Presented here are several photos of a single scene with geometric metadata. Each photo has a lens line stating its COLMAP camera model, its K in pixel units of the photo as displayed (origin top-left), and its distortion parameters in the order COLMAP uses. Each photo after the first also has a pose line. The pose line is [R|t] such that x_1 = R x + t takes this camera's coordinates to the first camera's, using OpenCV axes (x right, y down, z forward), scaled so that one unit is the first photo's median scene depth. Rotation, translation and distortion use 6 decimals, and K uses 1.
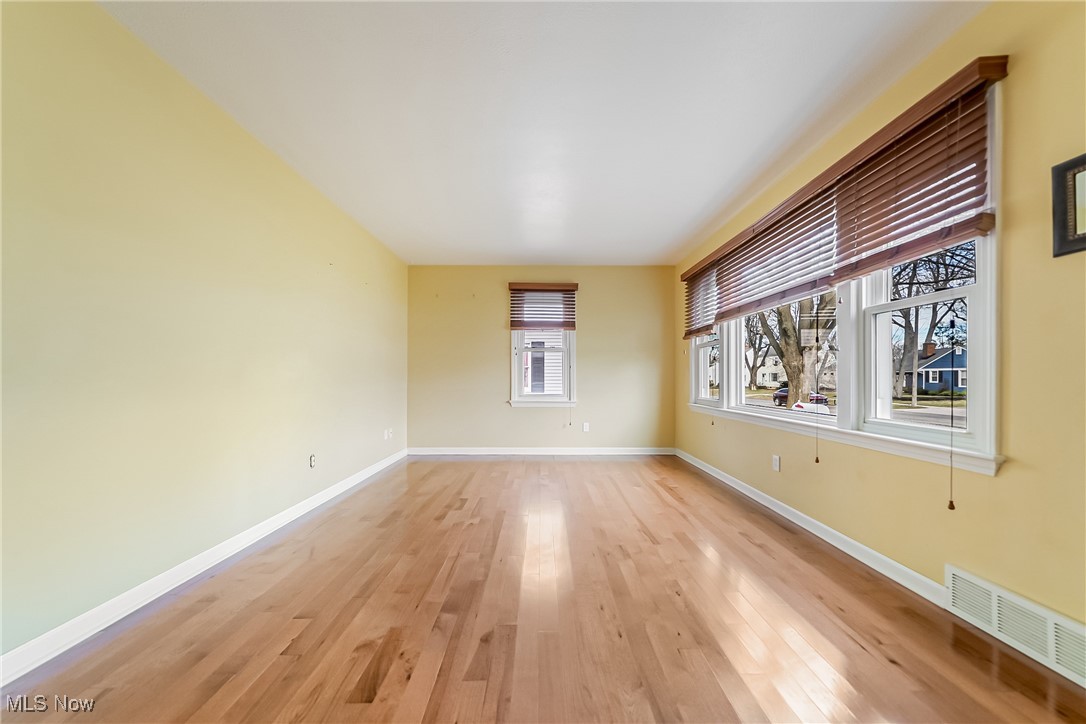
lens RADIAL K [[371.7, 0, 540.7], [0, 371.7, 375.1], [0, 0, 1]] dist [0.002470, -0.000242]
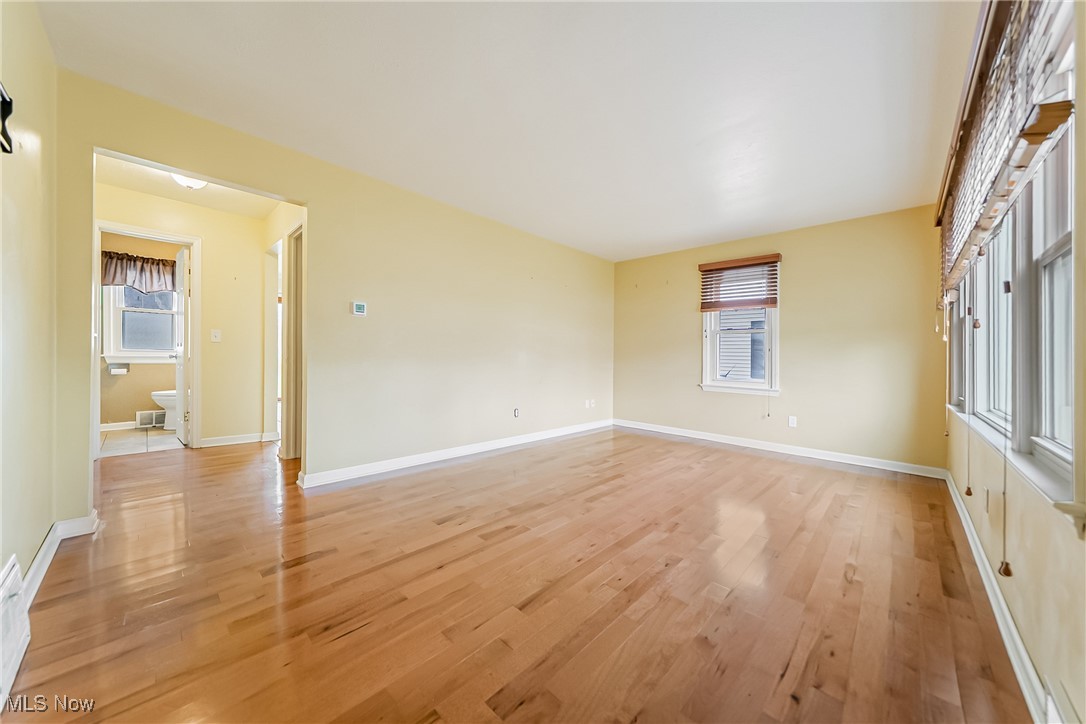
lens RADIAL K [[371.7, 0, 540.1], [0, 371.7, 356.9], [0, 0, 1]] dist [0.002470, -0.000242]
pose [[0.721036, 0.015877, -0.692716, 0.330572], [-0.015008, 0.999861, 0.007295, -0.004193], [0.692735, 0.005136, 0.721174, -0.008676]]
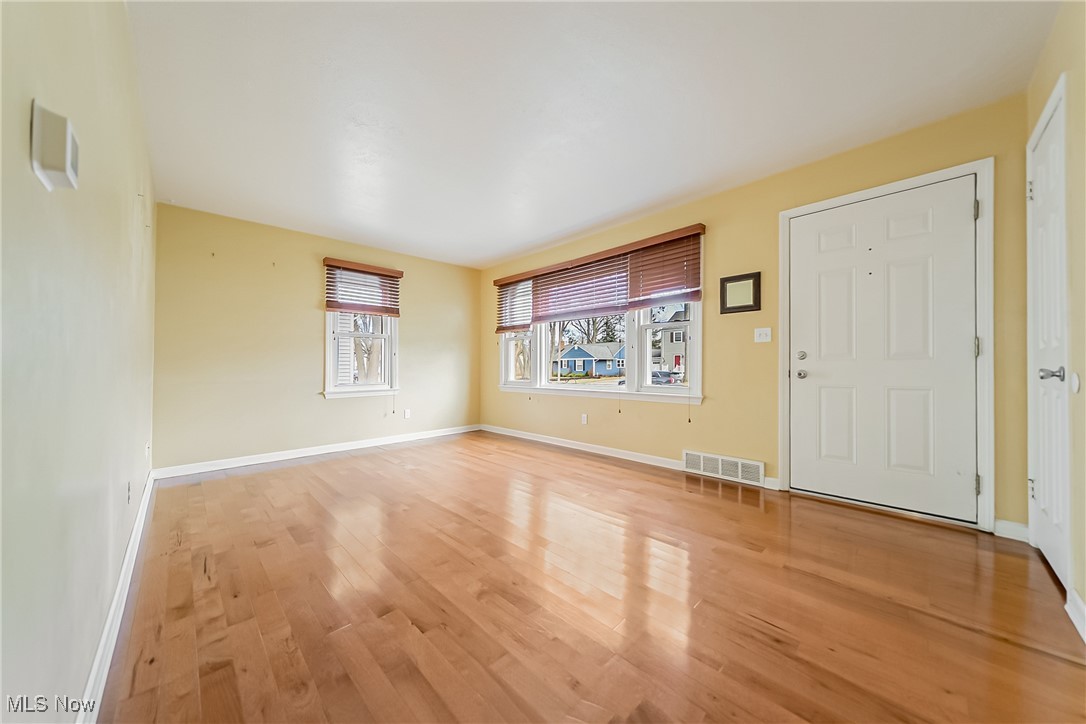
lens RADIAL K [[371.7, 0, 547.3], [0, 371.7, 363.1], [0, 0, 1]] dist [0.002470, -0.000242]
pose [[0.711415, -0.001236, 0.702771, -0.363495], [0.001657, 0.999999, 0.000082, 0.002949], [-0.702771, 0.001107, 0.711416, 0.010114]]
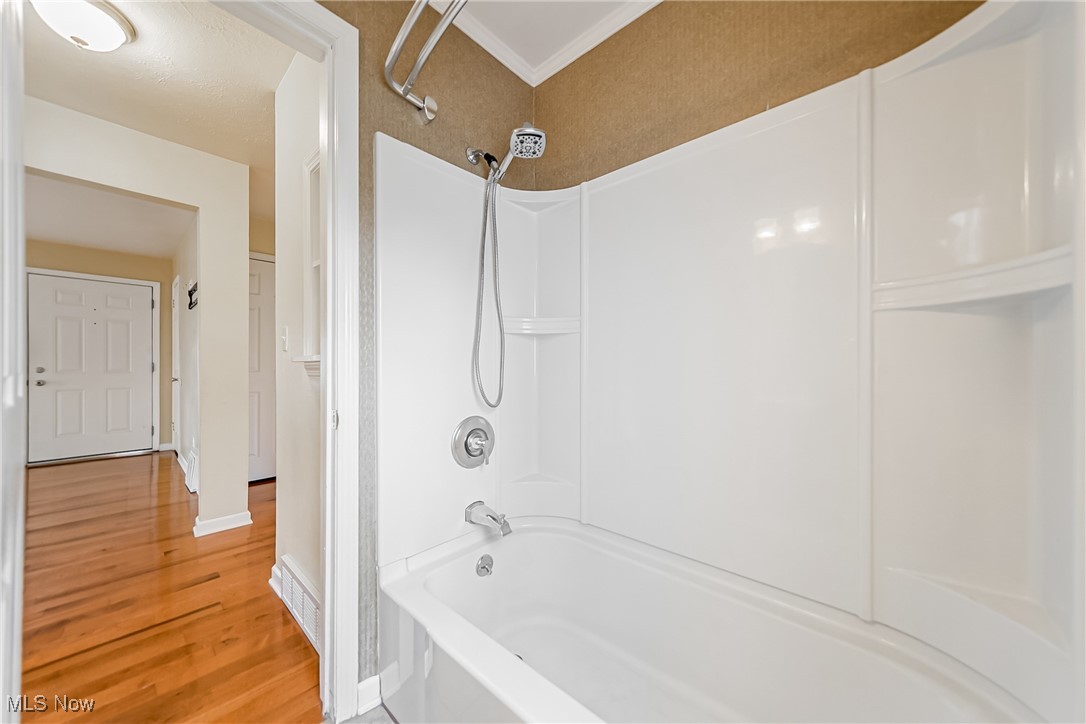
lens RADIAL K [[371.7, 0, 539.6], [0, 371.7, 369.9], [0, 0, 1]] dist [0.002470, -0.000242]
pose [[-0.745441, 0.001026, 0.666571, -1.179233], [-0.001989, 0.999991, -0.003764, -0.008678], [-0.666569, -0.004132, -0.745432, 0.018344]]
